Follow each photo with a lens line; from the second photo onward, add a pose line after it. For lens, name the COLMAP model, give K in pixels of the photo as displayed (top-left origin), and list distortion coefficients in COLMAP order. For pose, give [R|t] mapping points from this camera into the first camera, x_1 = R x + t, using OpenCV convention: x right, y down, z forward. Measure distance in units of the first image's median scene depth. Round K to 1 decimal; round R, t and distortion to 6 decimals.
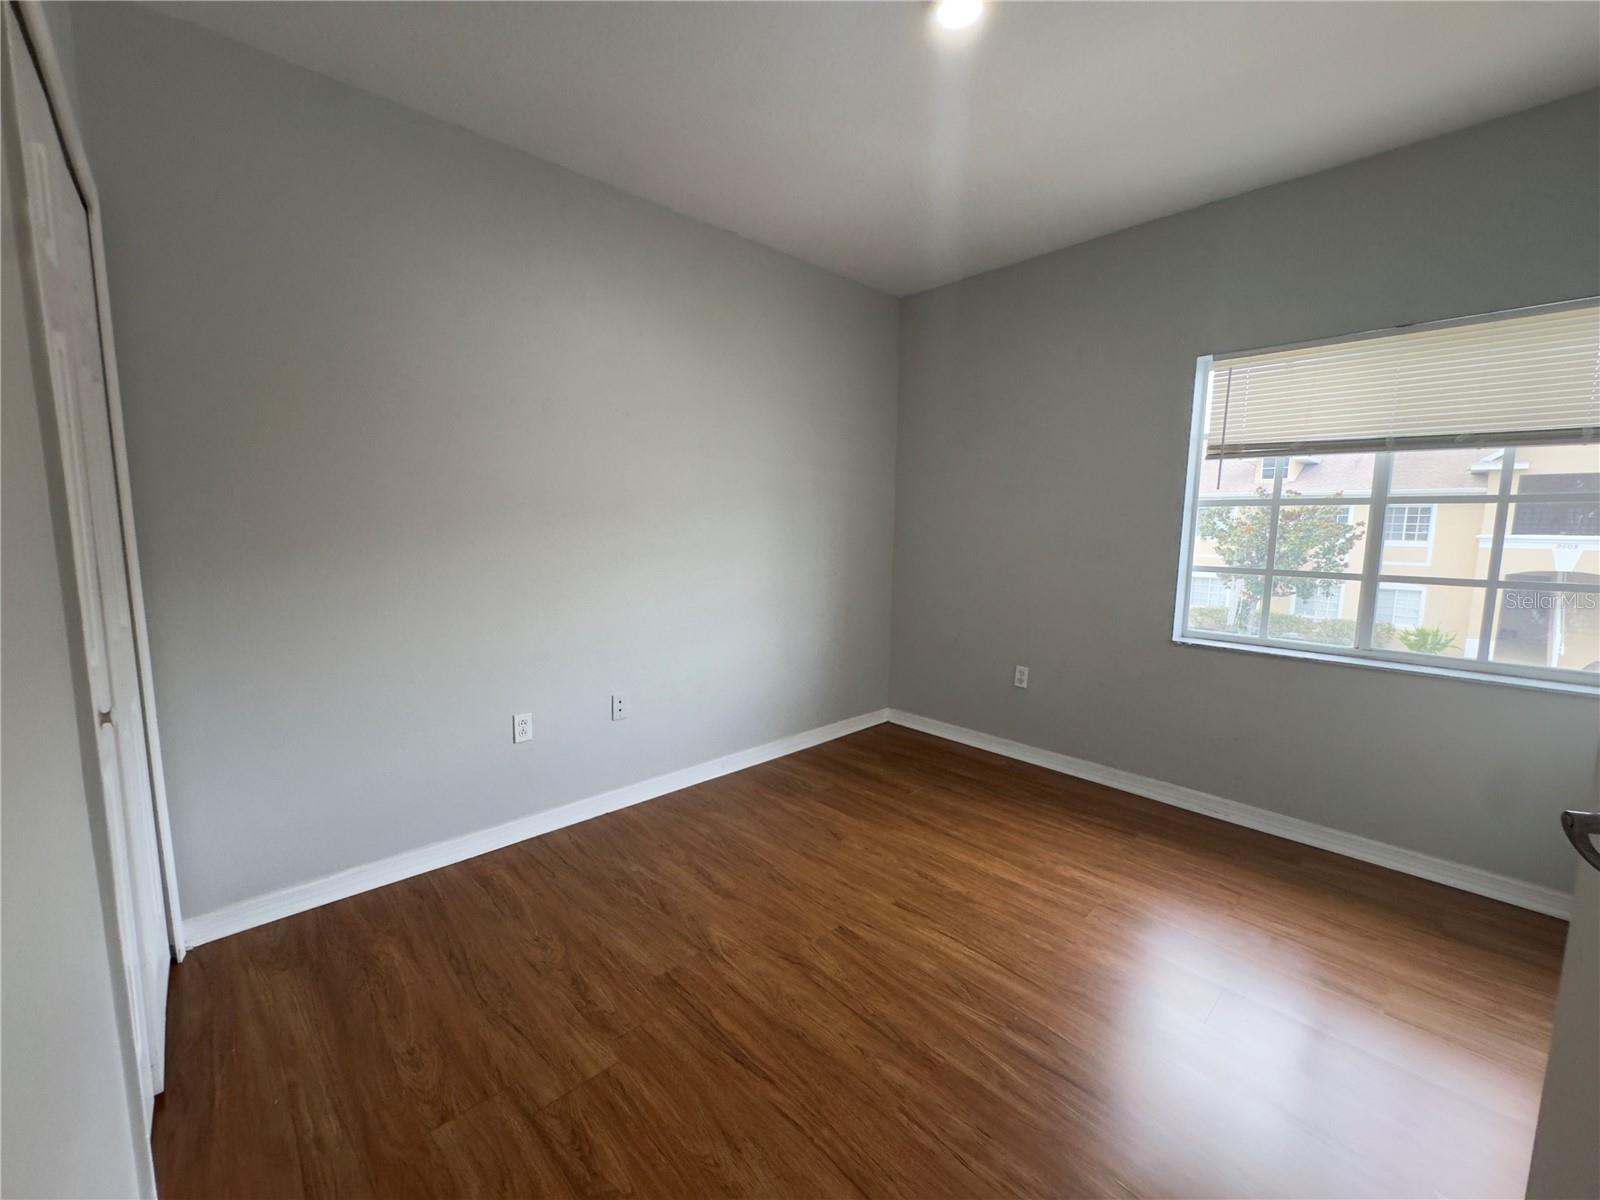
lens RADIAL K [[644.2, 0, 800.0], [0, 644.2, 600.0], [0, 0, 1]] dist [-0.005496, 0.003052]
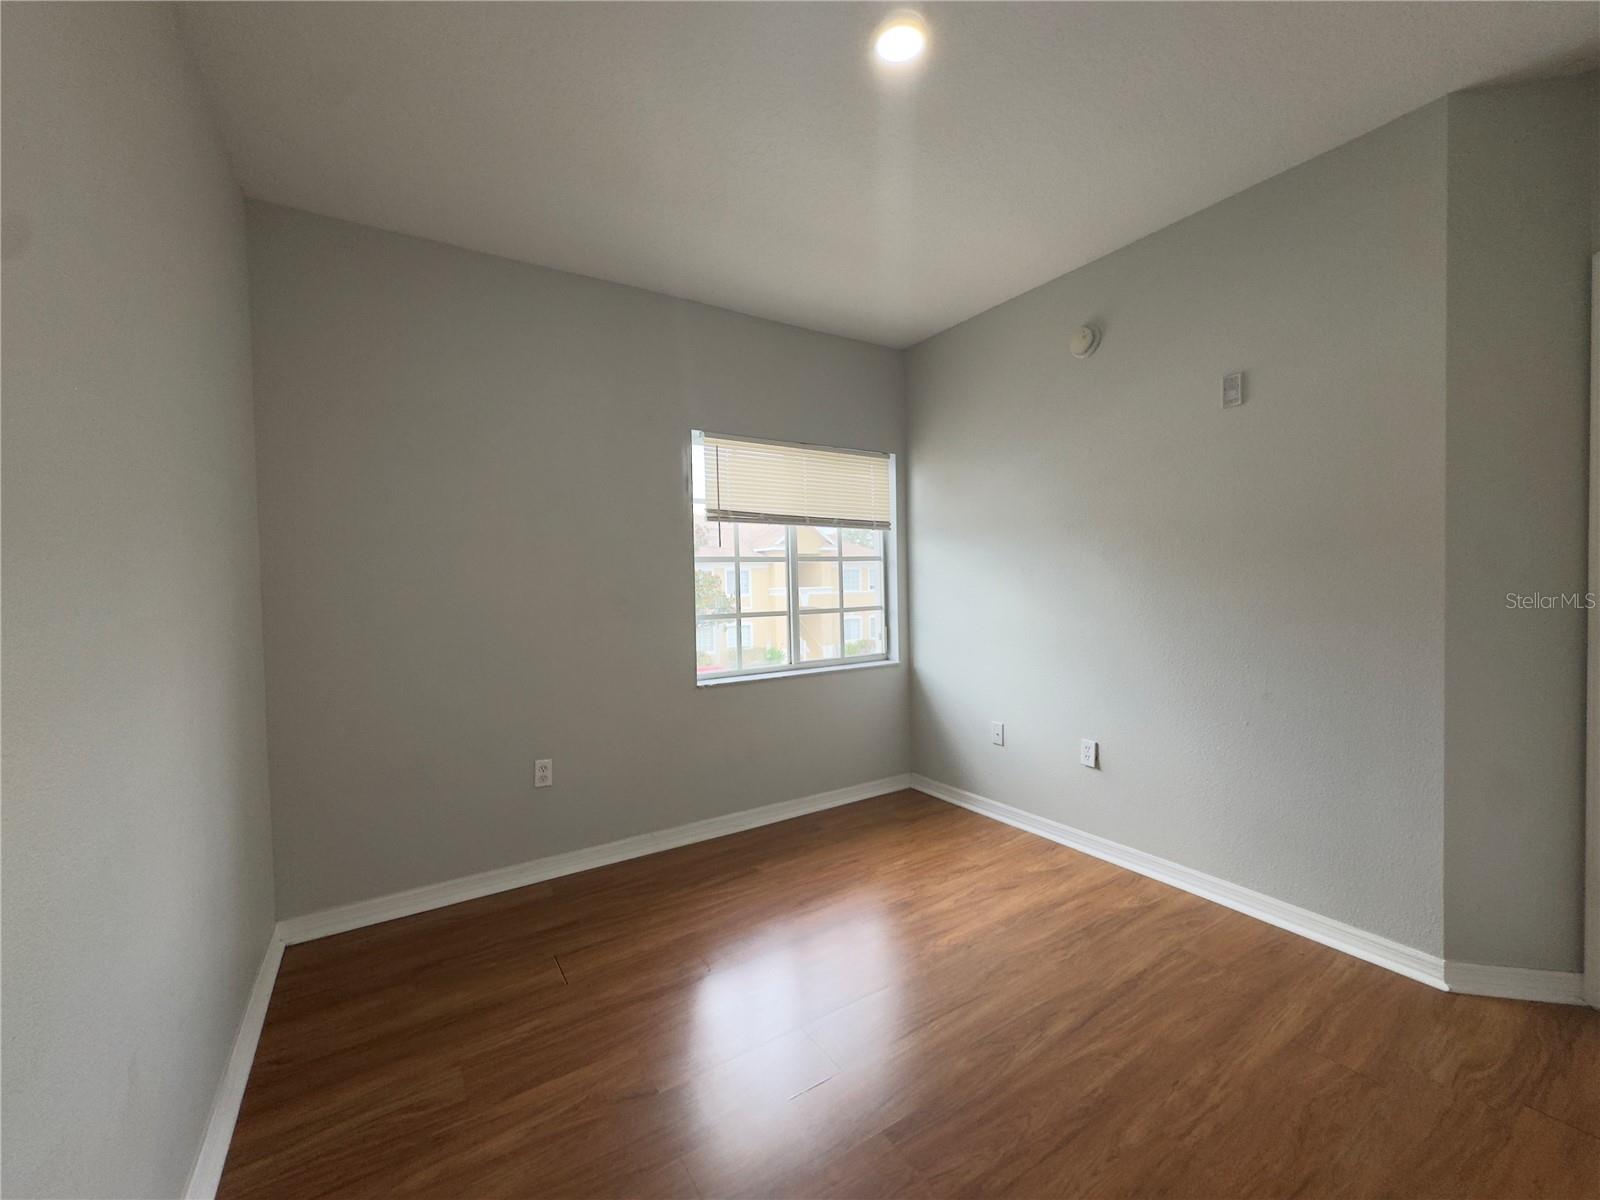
lens RADIAL K [[644.2, 0, 800.0], [0, 644.2, 600.0], [0, 0, 1]] dist [-0.005496, 0.003052]
pose [[0.185125, -0.042659, 0.981789, -0.468993], [0.142304, 0.989691, 0.016169, -0.076479], [-0.972357, 0.136719, 0.189287, 0.655769]]
